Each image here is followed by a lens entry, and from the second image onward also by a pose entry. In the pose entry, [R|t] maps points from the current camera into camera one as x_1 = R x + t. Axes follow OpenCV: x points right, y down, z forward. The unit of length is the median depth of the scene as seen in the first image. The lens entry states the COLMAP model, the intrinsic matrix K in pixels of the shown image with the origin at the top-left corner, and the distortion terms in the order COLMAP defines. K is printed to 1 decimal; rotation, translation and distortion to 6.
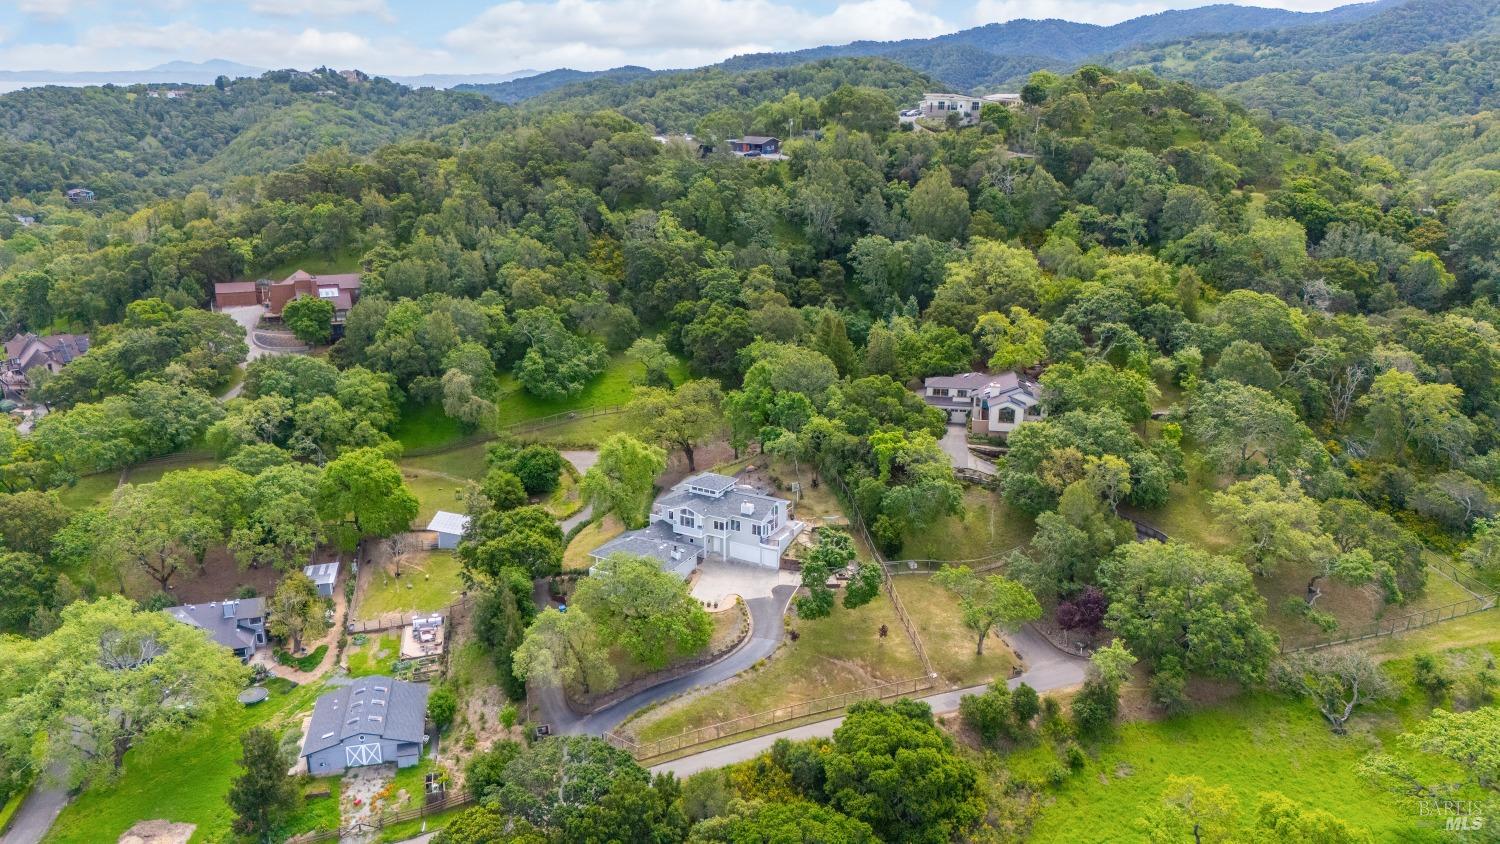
lens RADIAL K [[1090.2, 0, 750.0], [0, 1090.2, 422.0], [0, 0, 1]] dist [0.037069, -0.001585]
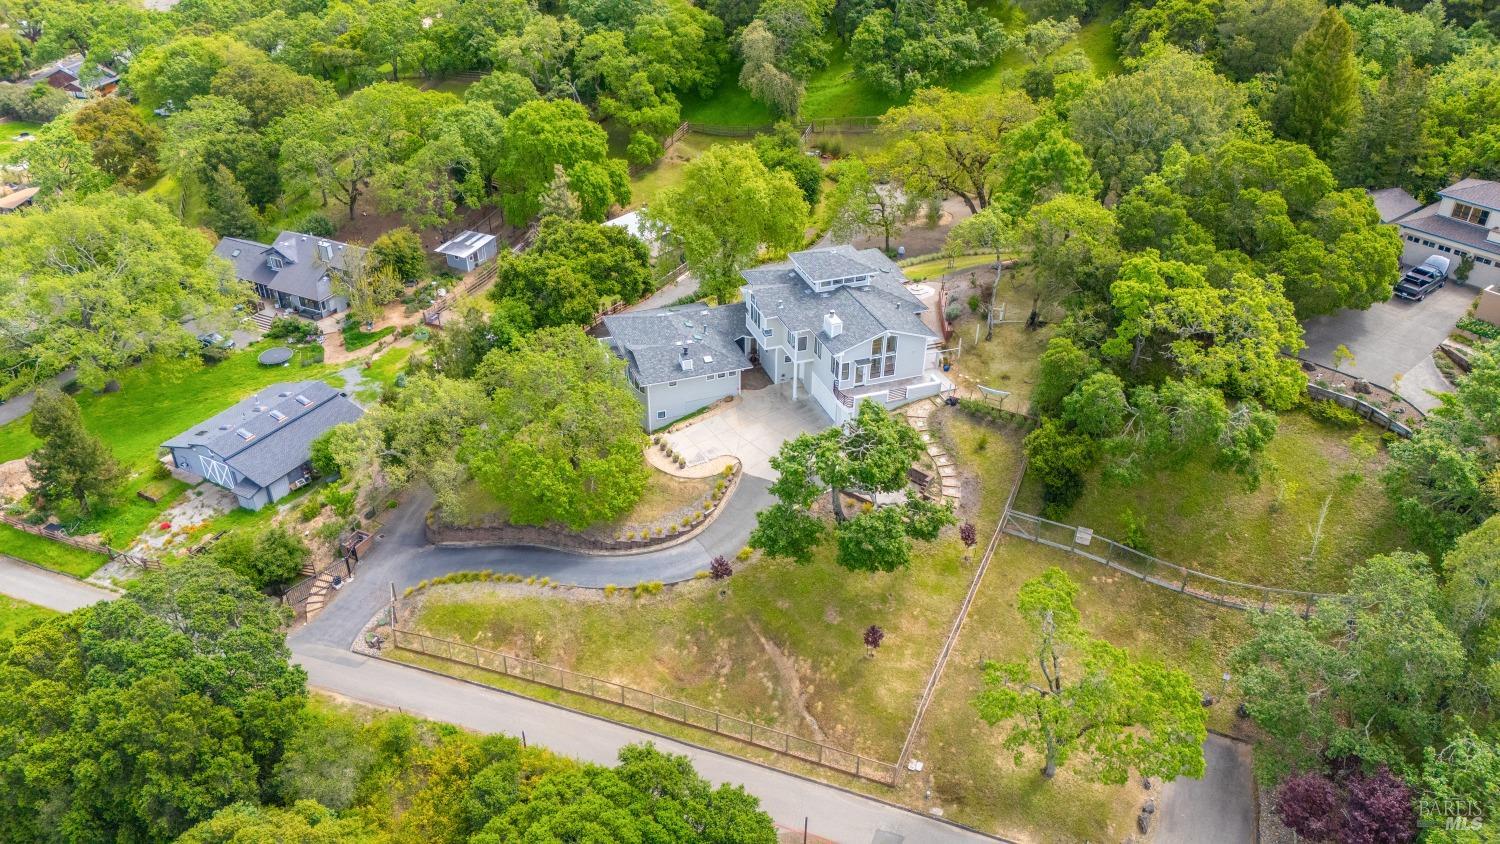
lens RADIAL K [[1090.2, 0, 750.0], [0, 1090.2, 422.0], [0, 0, 1]] dist [0.037069, -0.001585]
pose [[0.748135, 0.353090, -0.561802, 0.296811], [-0.193554, 0.925970, 0.324218, -0.047871], [0.634689, -0.133820, 0.761092, 0.537522]]
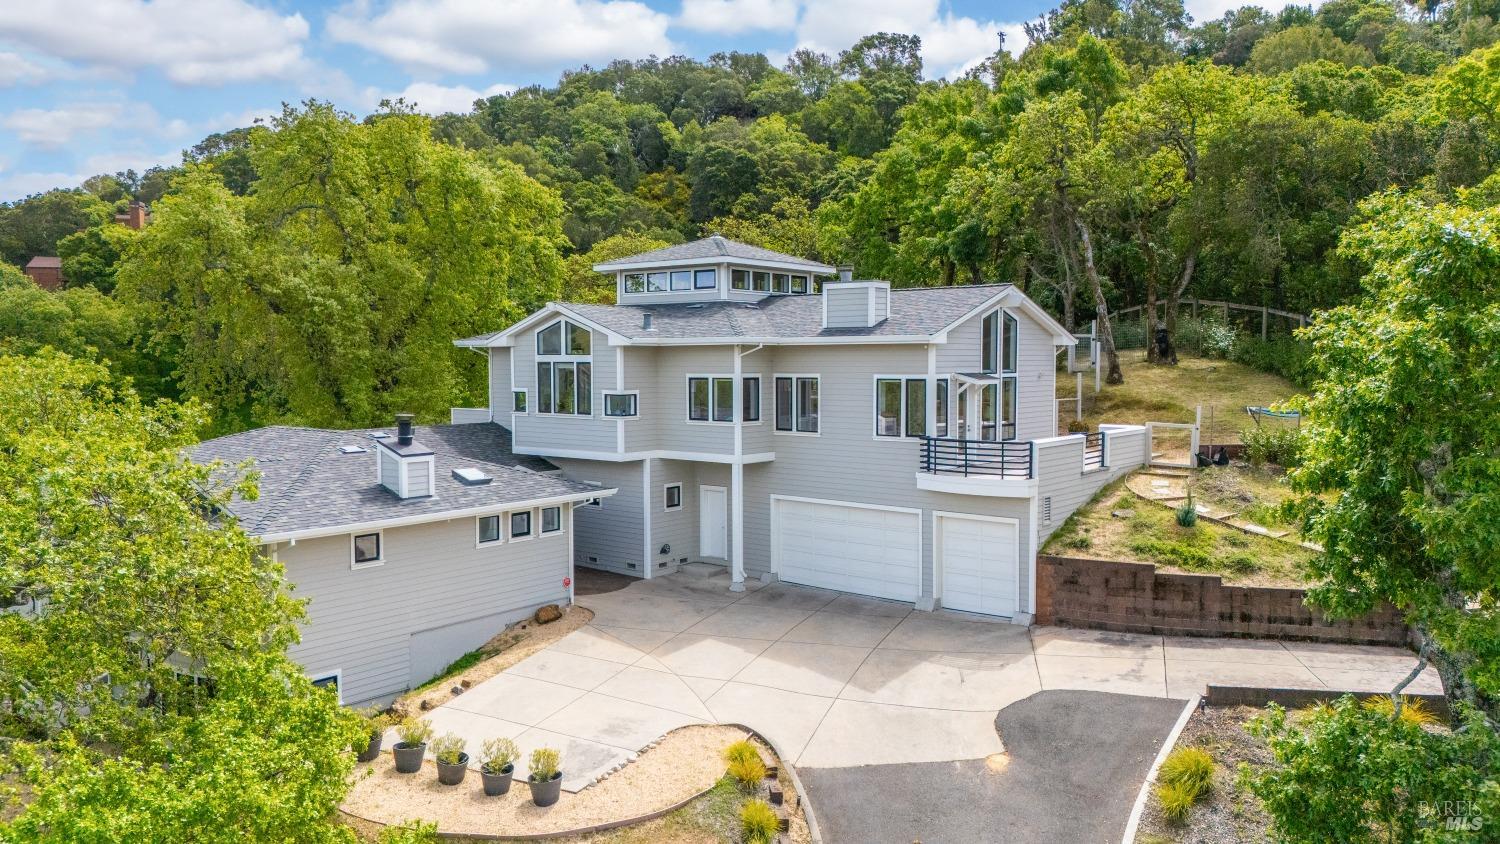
lens RADIAL K [[1090.2, 0, 750.0], [0, 1090.2, 422.0], [0, 0, 1]] dist [0.037069, -0.001585]
pose [[0.984012, -0.009733, -0.177838, 0.013406], [-0.033763, 0.970207, -0.239913, 0.146113], [0.174875, 0.242081, 0.954366, 0.813971]]
